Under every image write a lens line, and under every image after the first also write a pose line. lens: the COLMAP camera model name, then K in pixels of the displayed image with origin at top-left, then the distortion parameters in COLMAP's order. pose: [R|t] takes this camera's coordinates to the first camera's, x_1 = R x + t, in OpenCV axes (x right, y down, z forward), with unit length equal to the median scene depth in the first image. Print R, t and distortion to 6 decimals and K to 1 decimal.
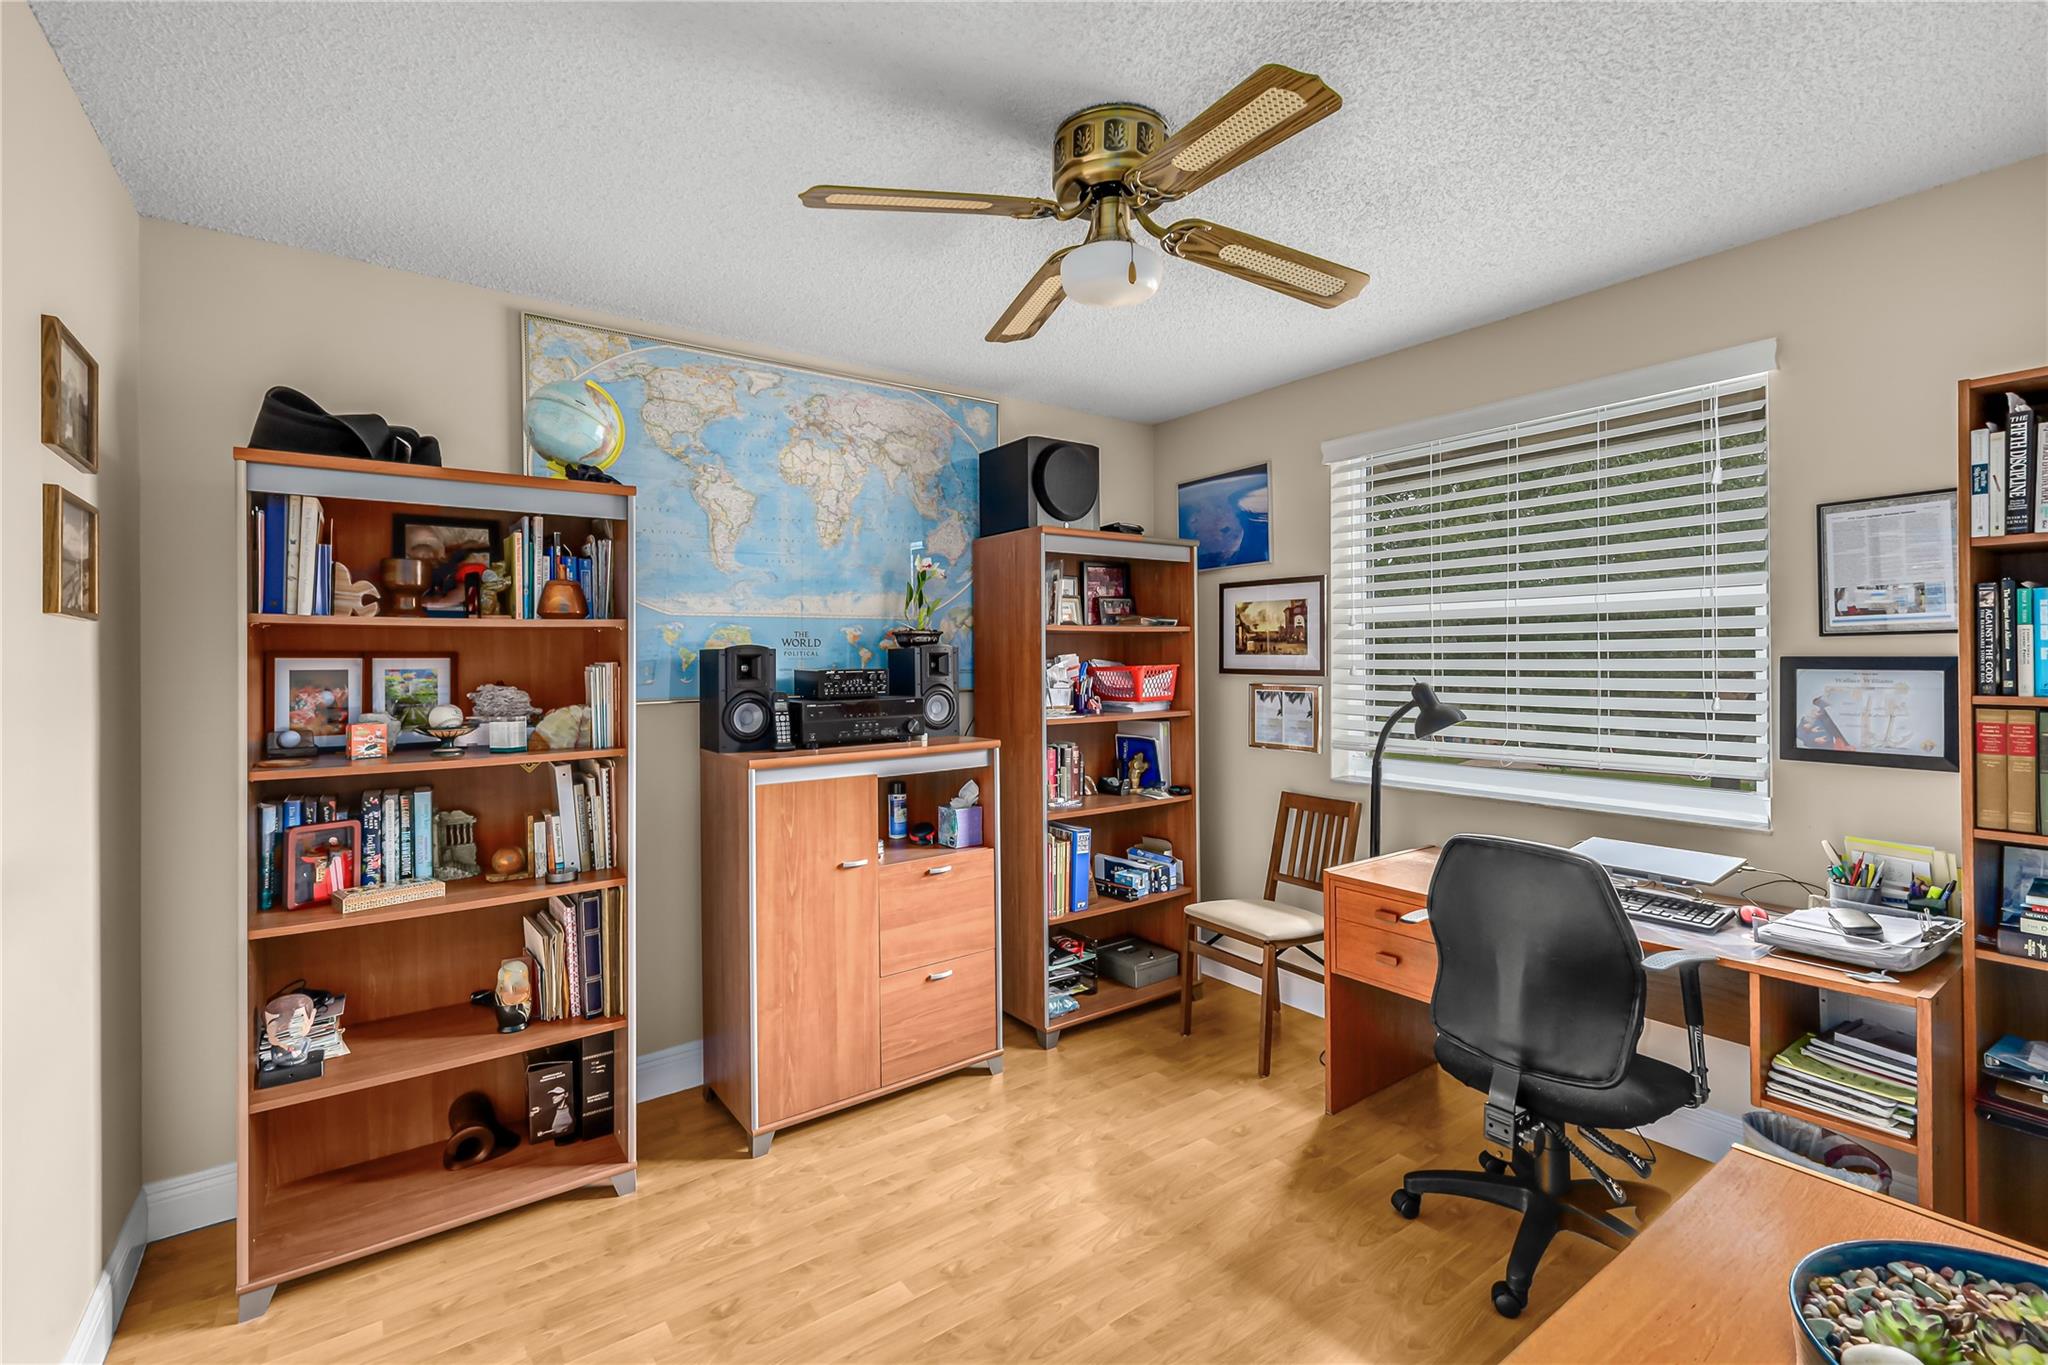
lens RADIAL K [[902.7, 0, 1031.2], [0, 902.7, 662.4], [0, 0, 1]] dist [-0.000680, 0.001819]
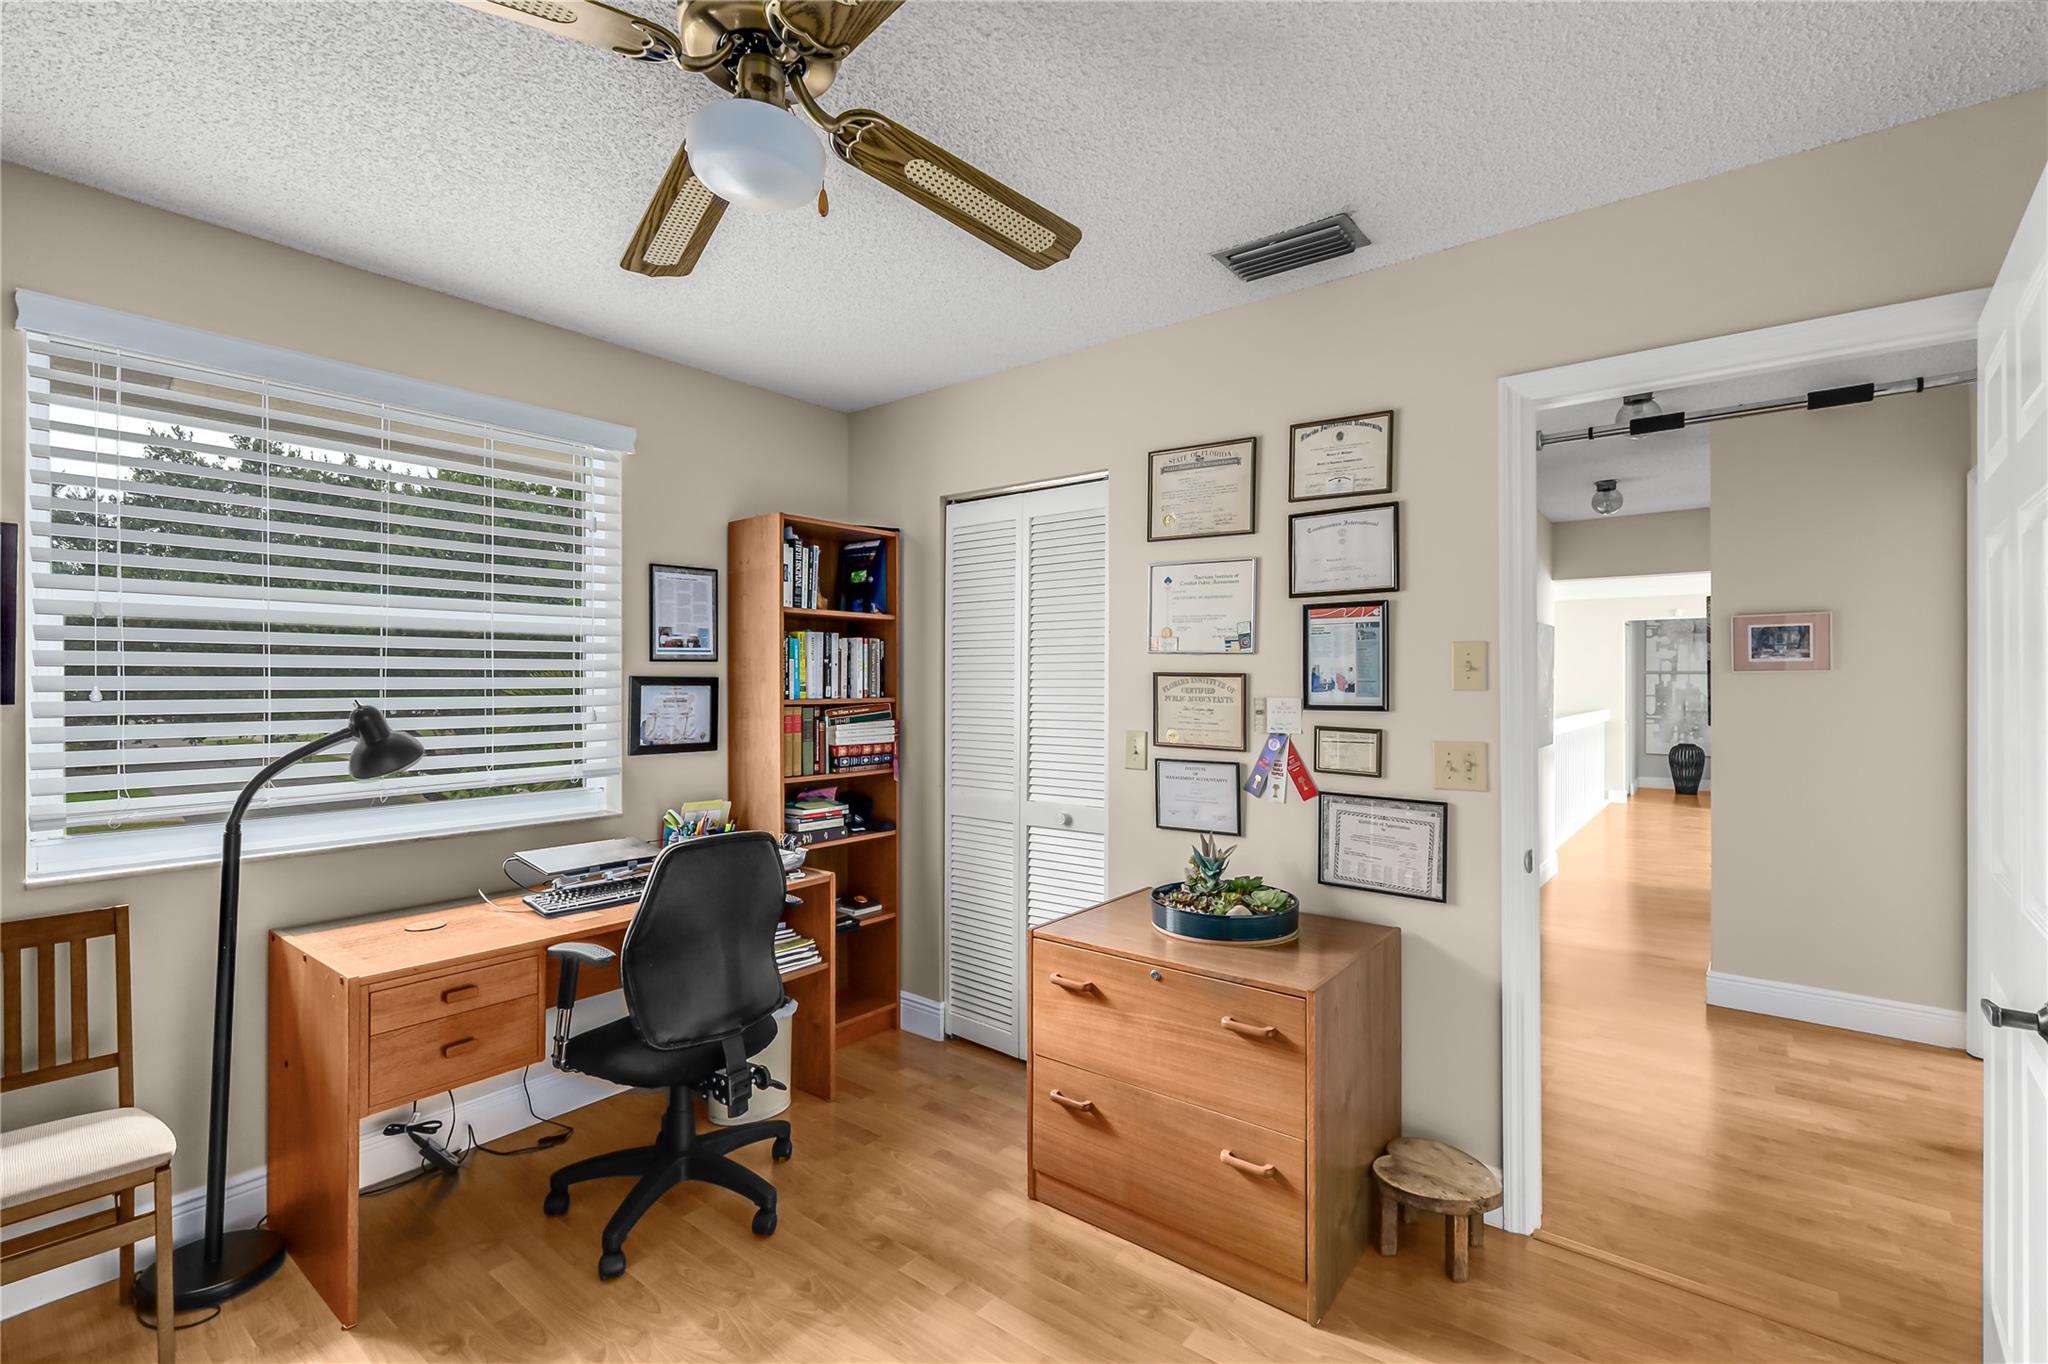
lens RADIAL K [[902.7, 0, 1031.7], [0, 902.7, 686.1], [0, 0, 1]] dist [-0.000680, 0.001819]
pose [[-0.272737, -0.005445, 0.962073, -0.485601], [0.001463, 0.999980, 0.006074, 0.001054], [-0.962087, 0.003064, -0.272724, 0.687132]]
